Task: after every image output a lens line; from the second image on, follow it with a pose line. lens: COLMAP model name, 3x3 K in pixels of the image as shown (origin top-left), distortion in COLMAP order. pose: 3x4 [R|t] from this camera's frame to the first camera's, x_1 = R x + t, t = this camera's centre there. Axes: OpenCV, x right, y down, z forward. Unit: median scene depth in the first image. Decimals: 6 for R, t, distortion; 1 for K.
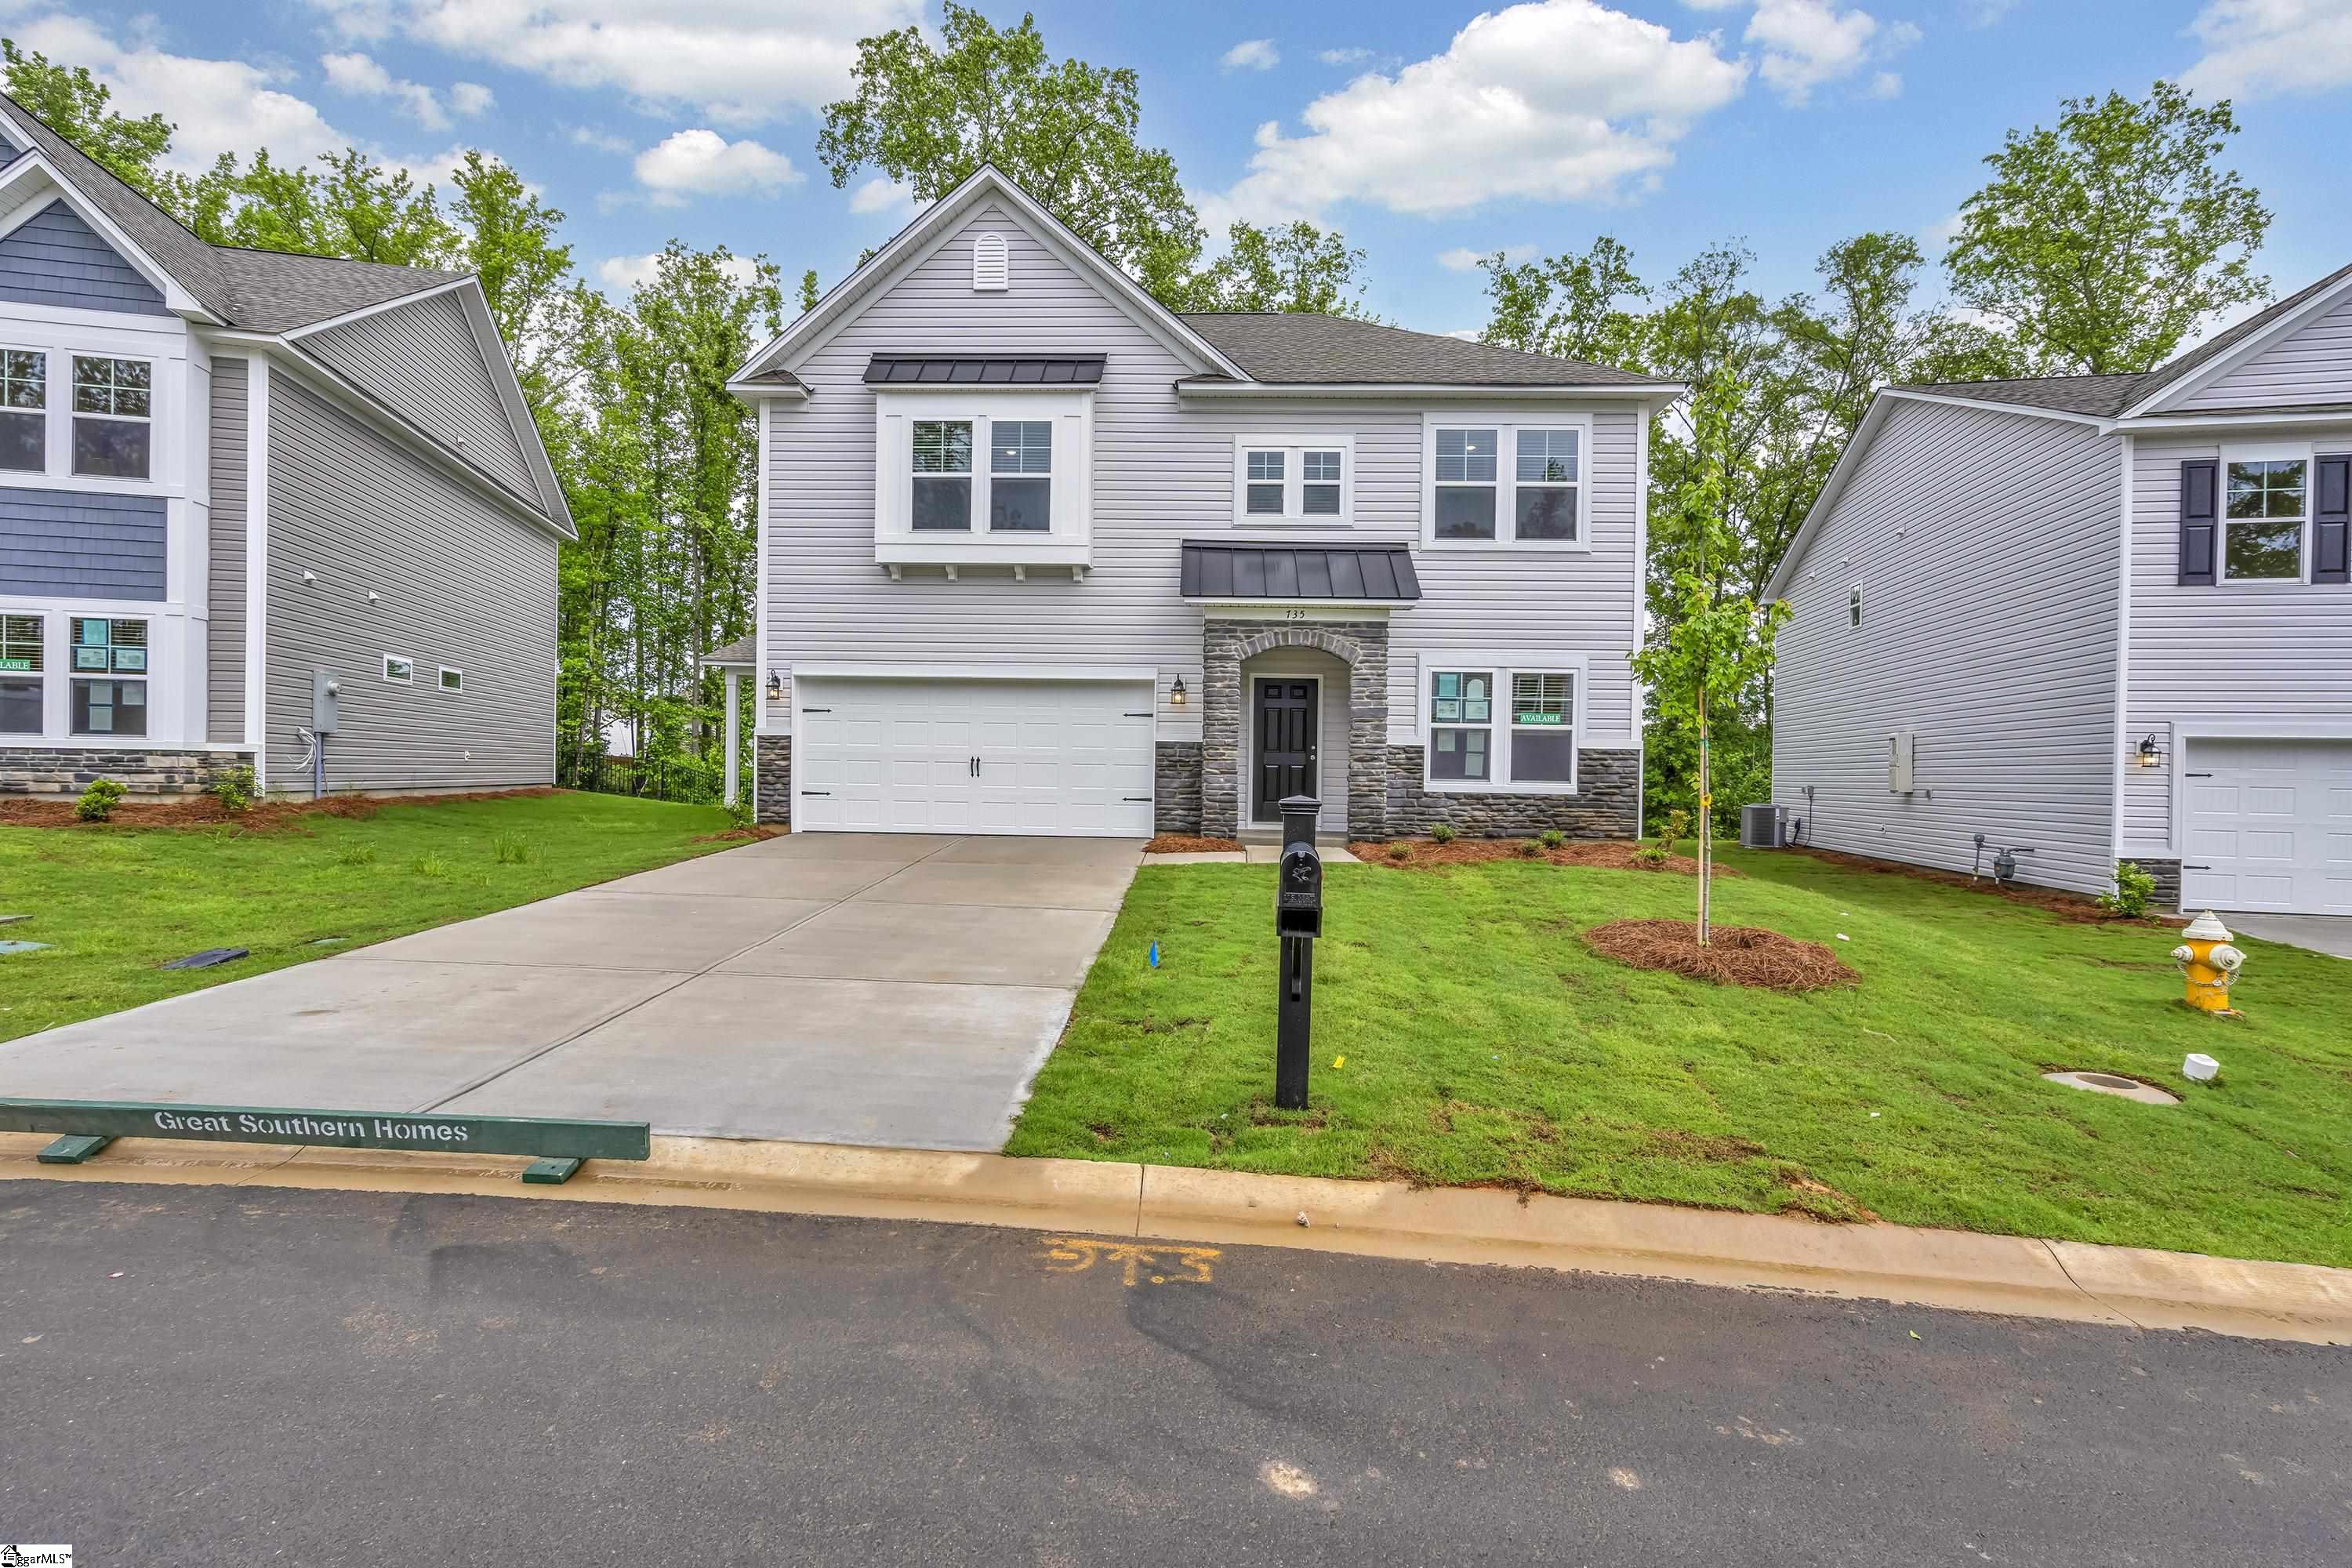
lens RADIAL K [[1049.9, 0, 1166.9], [0, 1049.9, 784.8], [0, 0, 1]] dist [-0.004668, 0.002285]
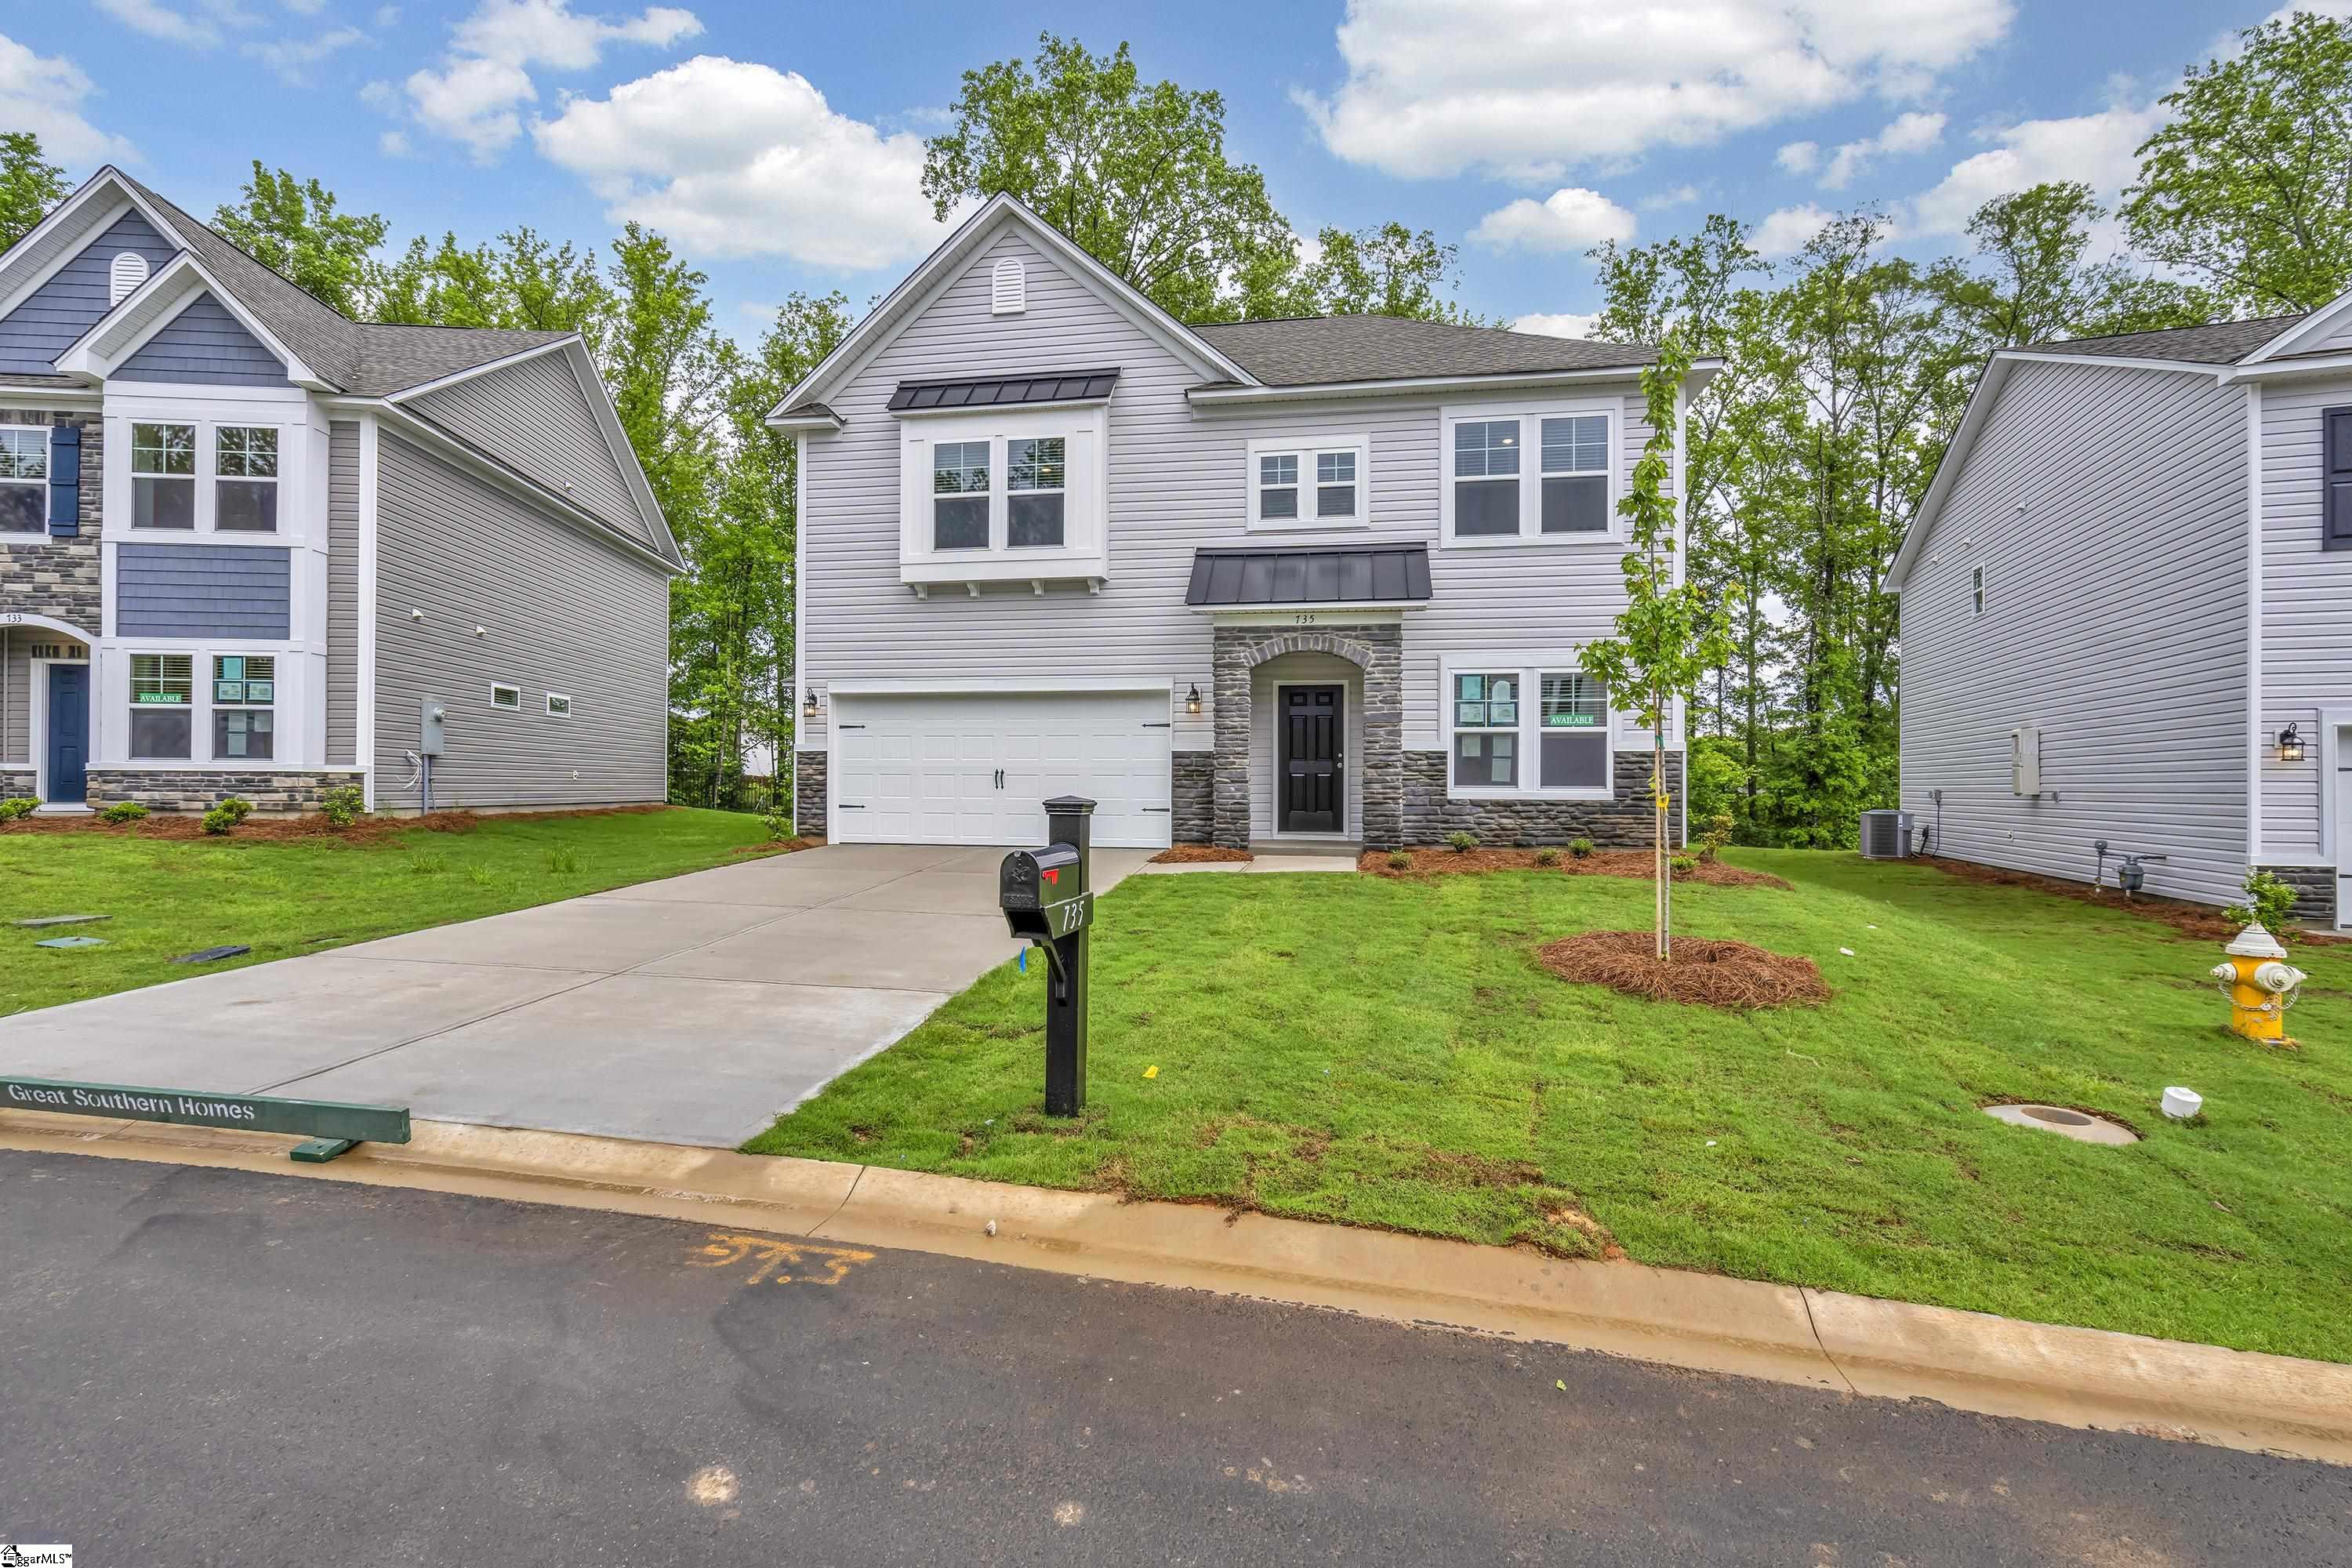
lens RADIAL K [[1049.9, 0, 1169.8], [0, 1049.9, 780.4], [0, 0, 1]] dist [-0.004668, 0.002285]
pose [[0.991058, -0.012016, -0.132888, 0.121791], [0.009608, 0.999778, -0.018749, 0.005643], [0.133084, 0.017304, 0.990954, 0.014750]]
